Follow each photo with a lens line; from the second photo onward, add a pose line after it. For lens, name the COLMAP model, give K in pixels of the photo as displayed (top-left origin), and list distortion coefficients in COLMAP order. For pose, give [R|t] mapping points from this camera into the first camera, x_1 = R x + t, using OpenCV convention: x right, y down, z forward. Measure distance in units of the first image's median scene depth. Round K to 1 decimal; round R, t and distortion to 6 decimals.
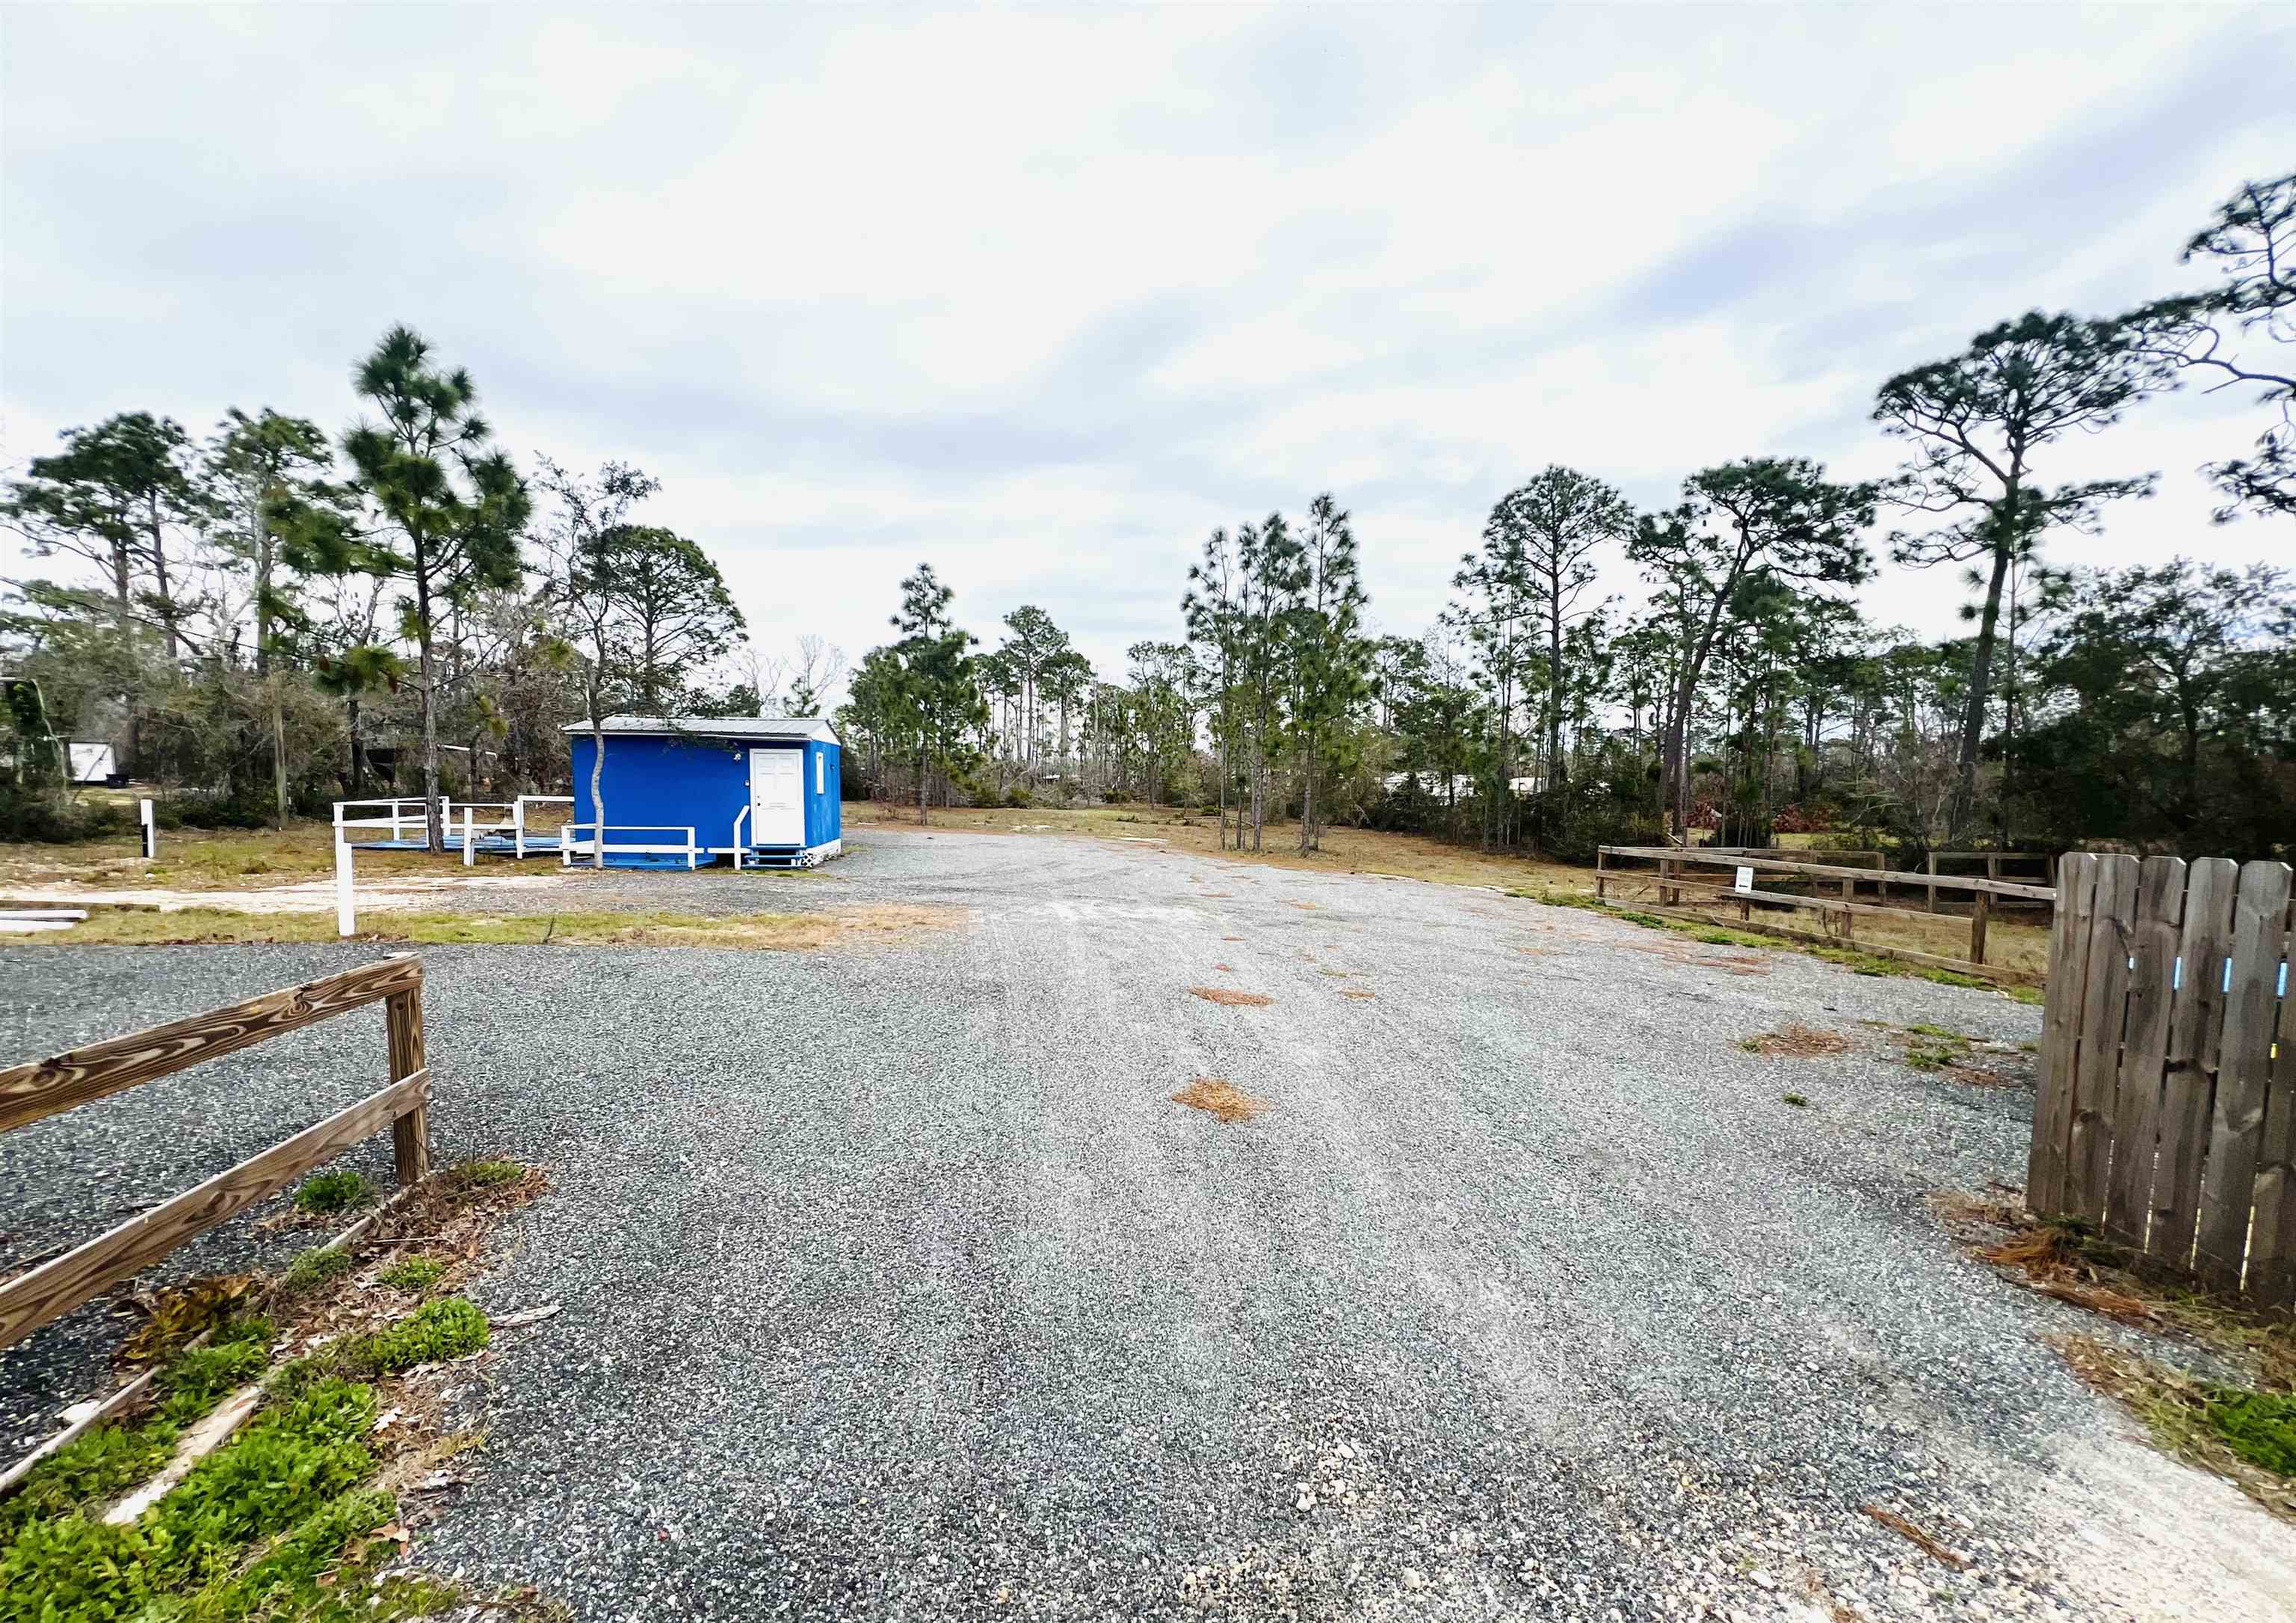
lens RADIAL K [[924.5, 0, 1152.9], [0, 924.5, 860.9], [0, 0, 1]] dist [0.001088, -0.000200]
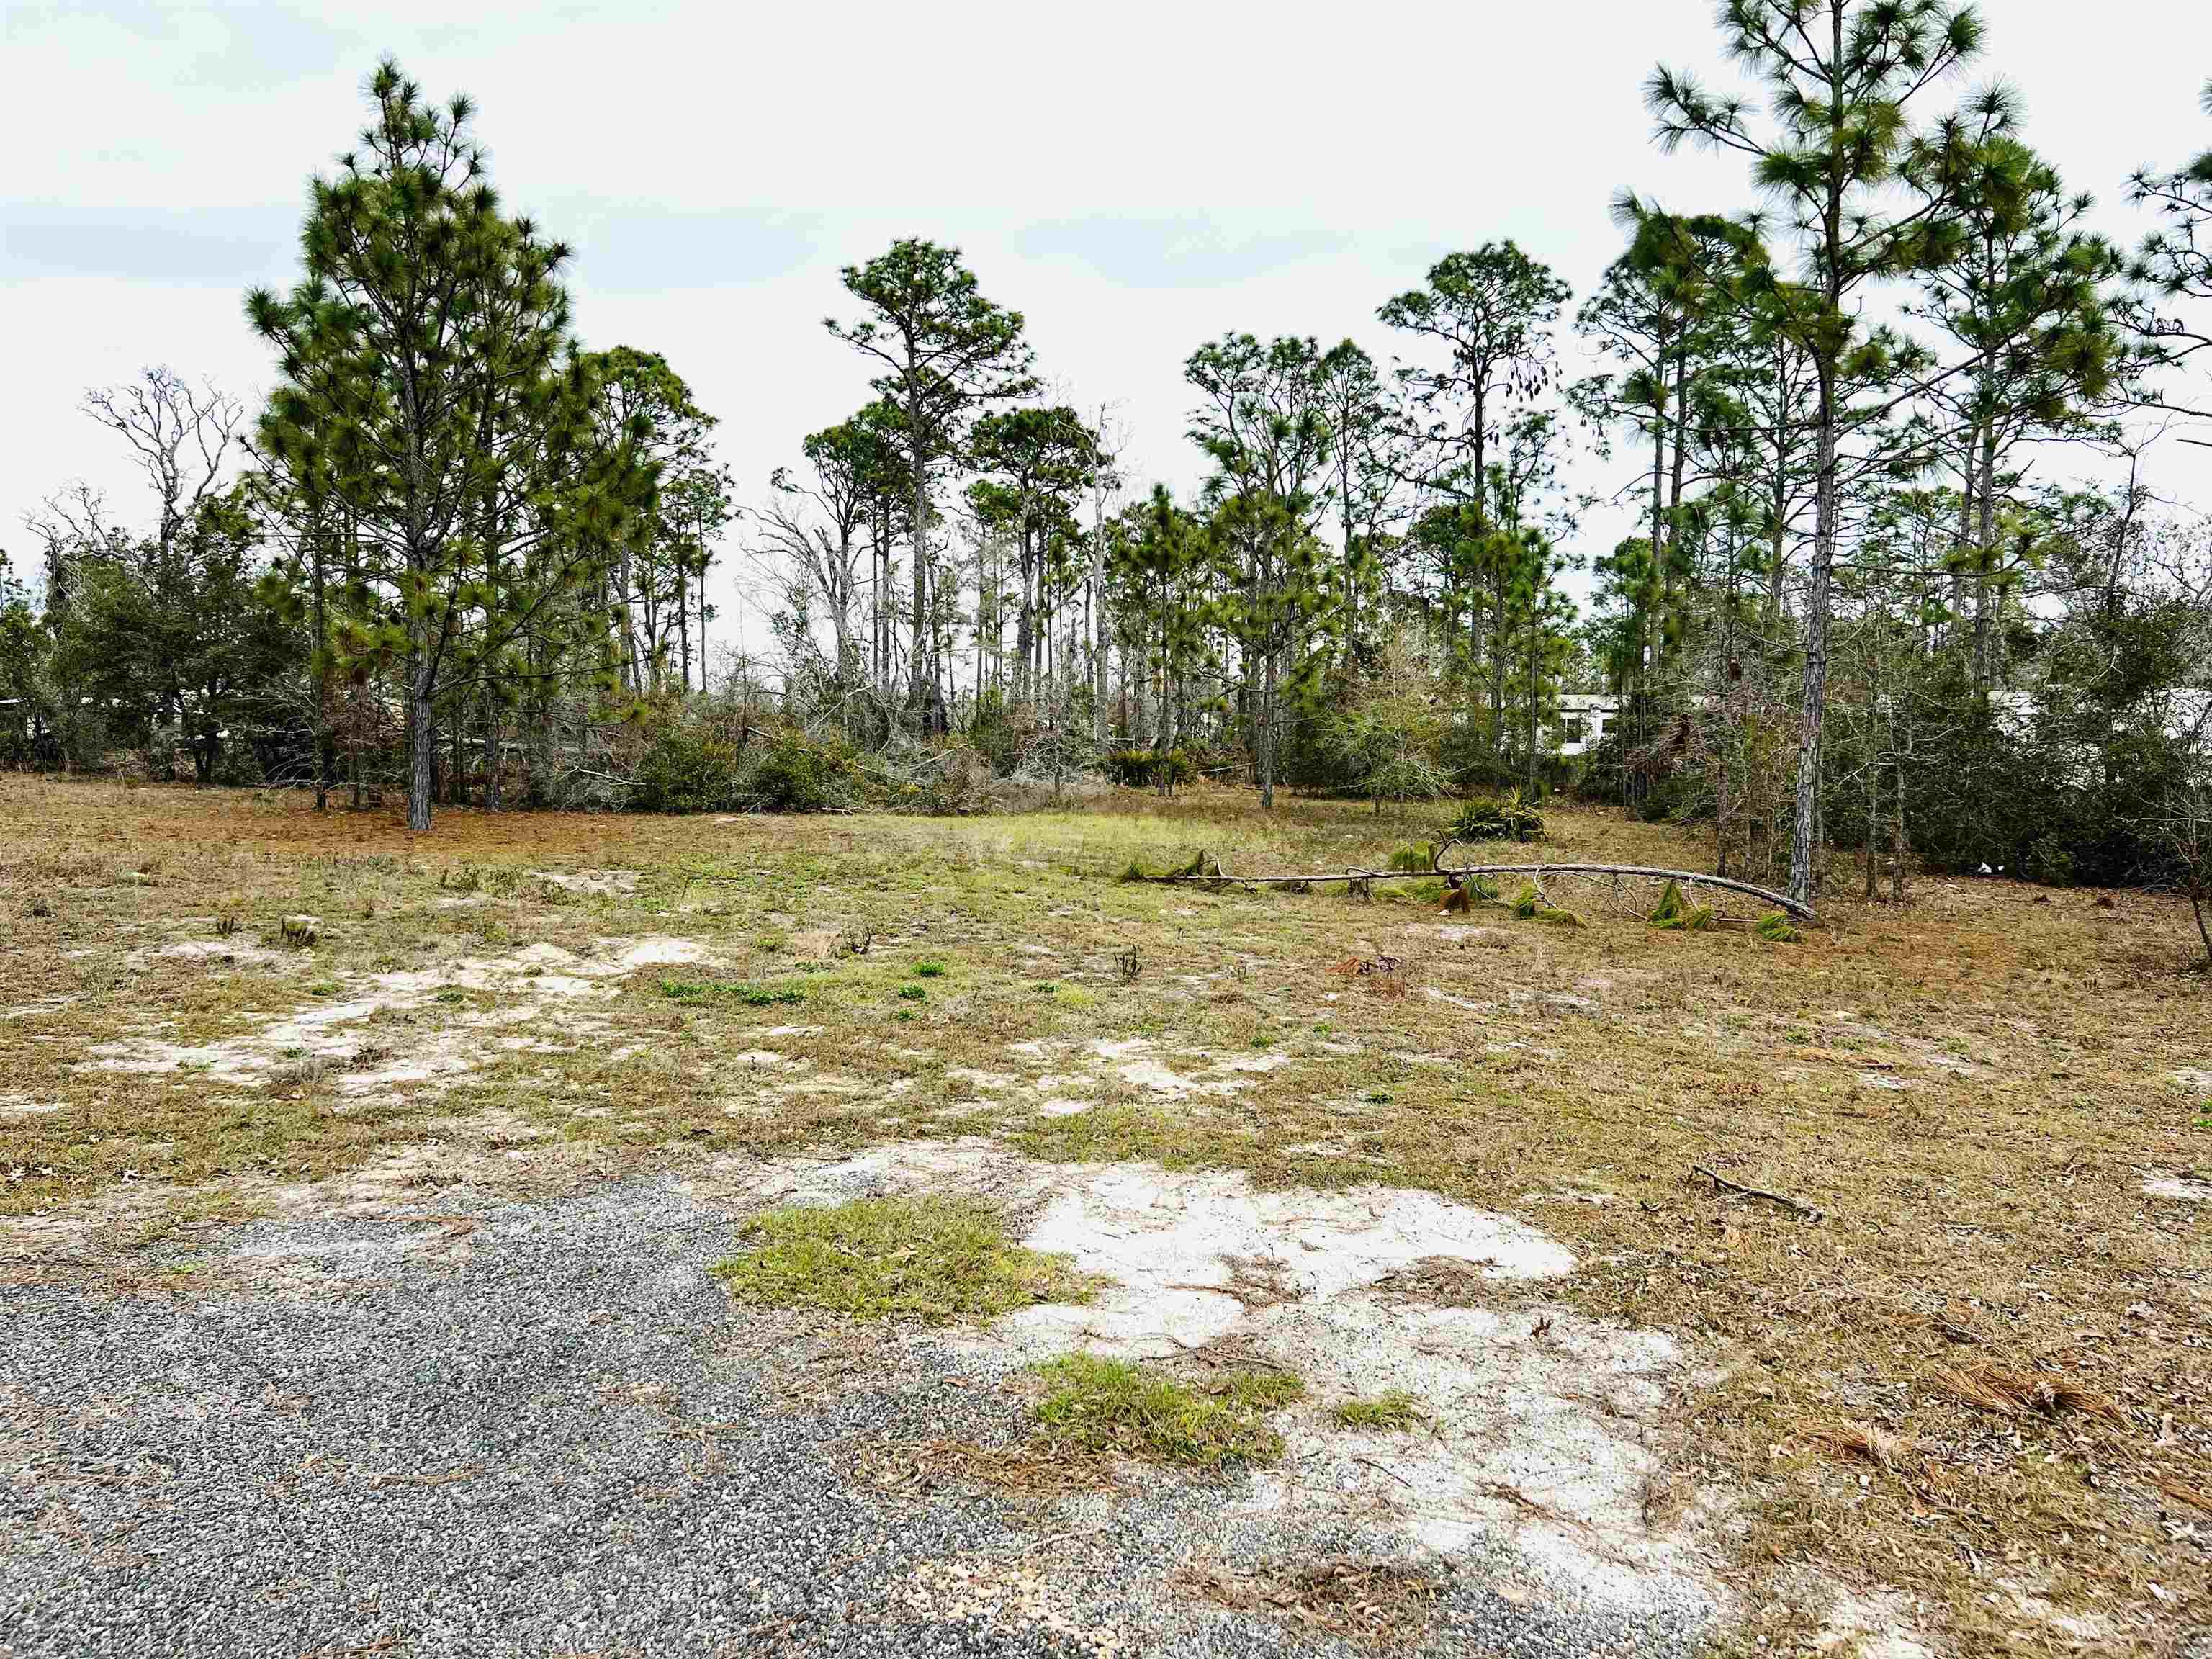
lens RADIAL K [[1639.6, 0, 1106.0], [0, 1639.6, 829.5], [0, 0, 1]] dist [0.078044, -0.111948]
pose [[0.996256, -0.002832, -0.086404, -0.013554], [-0.000004, 0.999462, -0.032801, -0.071815], [0.086451, 0.032679, 0.995720, 1.041575]]
